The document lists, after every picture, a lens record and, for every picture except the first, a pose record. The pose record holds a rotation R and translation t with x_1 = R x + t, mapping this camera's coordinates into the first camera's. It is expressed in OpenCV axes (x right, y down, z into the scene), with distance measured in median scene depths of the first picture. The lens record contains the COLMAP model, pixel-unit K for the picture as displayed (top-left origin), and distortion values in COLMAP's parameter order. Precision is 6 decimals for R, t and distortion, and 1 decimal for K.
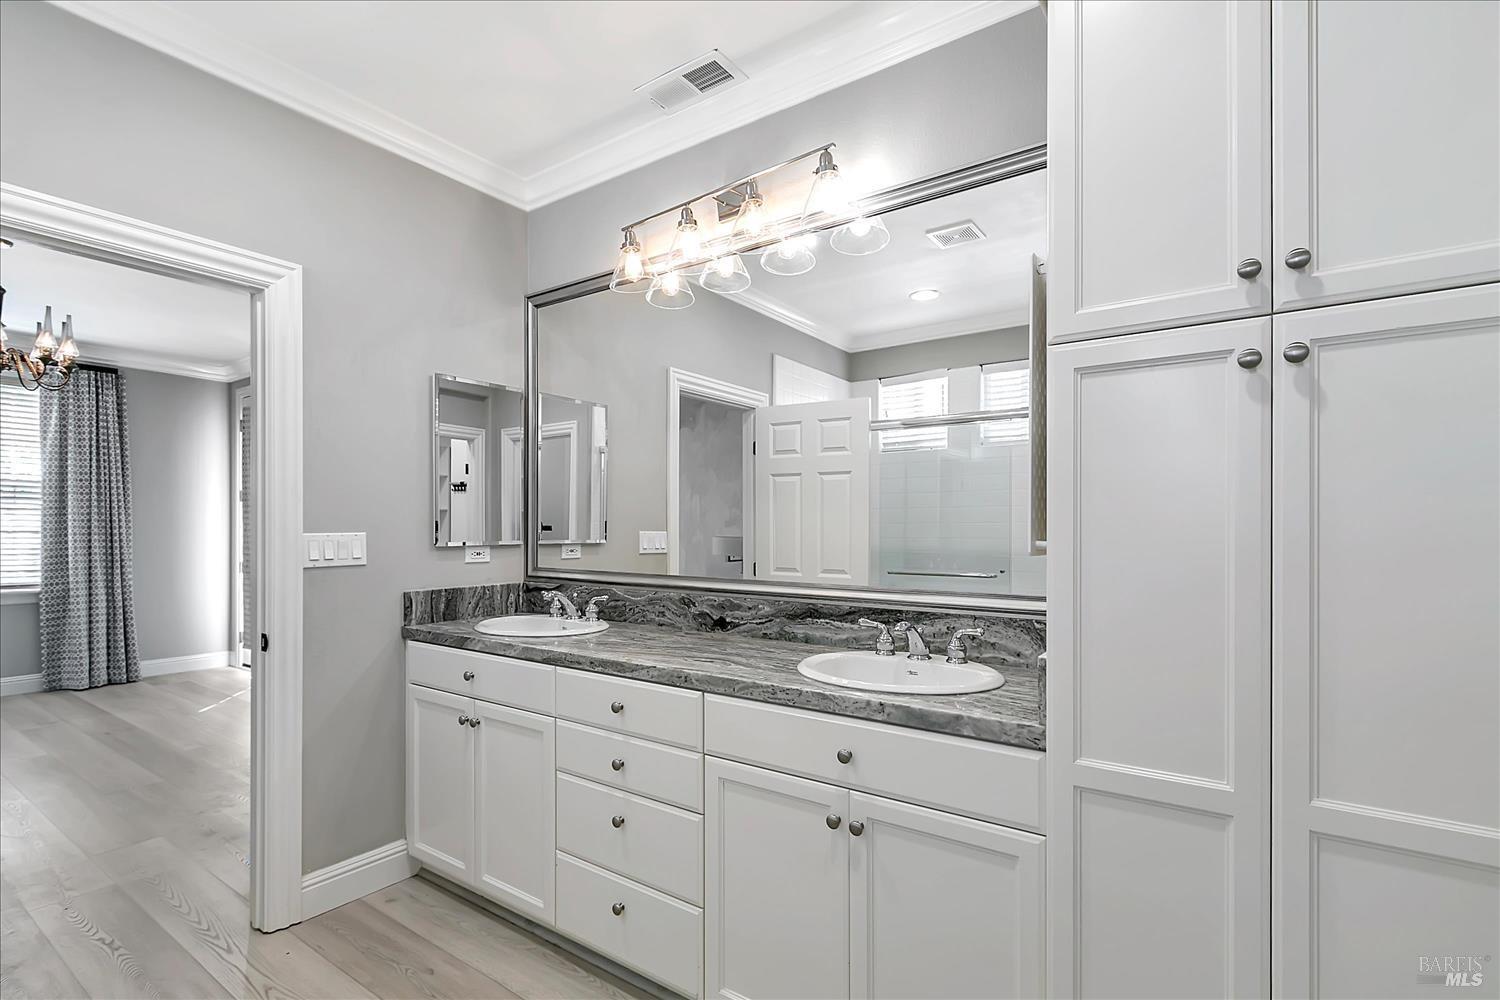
lens RADIAL K [[709.0, 0, 737.7], [0, 709.0, 520.9], [0, 0, 1]] dist [0.002742, 0.000310]
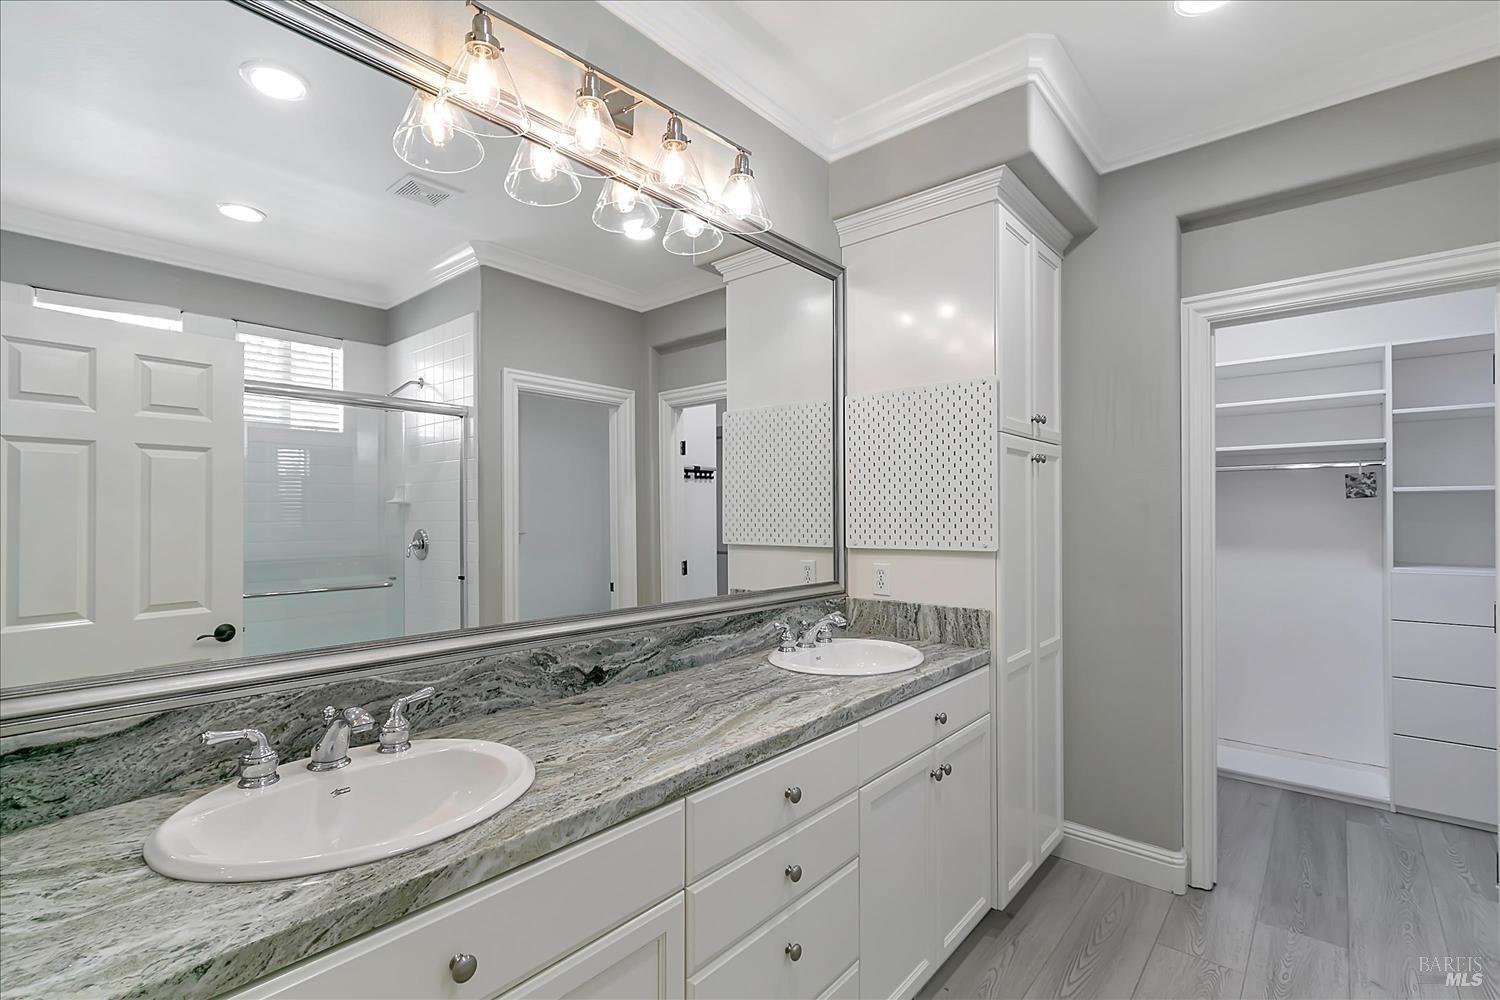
lens RADIAL K [[674.9, 0, 742.1], [0, 674.9, 506.7], [0, 0, 1]] dist [0.000654, 0.000056]
pose [[0.101203, 0.012113, 0.994792, -0.694708], [-0.004489, 0.999921, -0.011719, -0.020352], [-0.994856, -0.003280, 0.101249, 0.783573]]
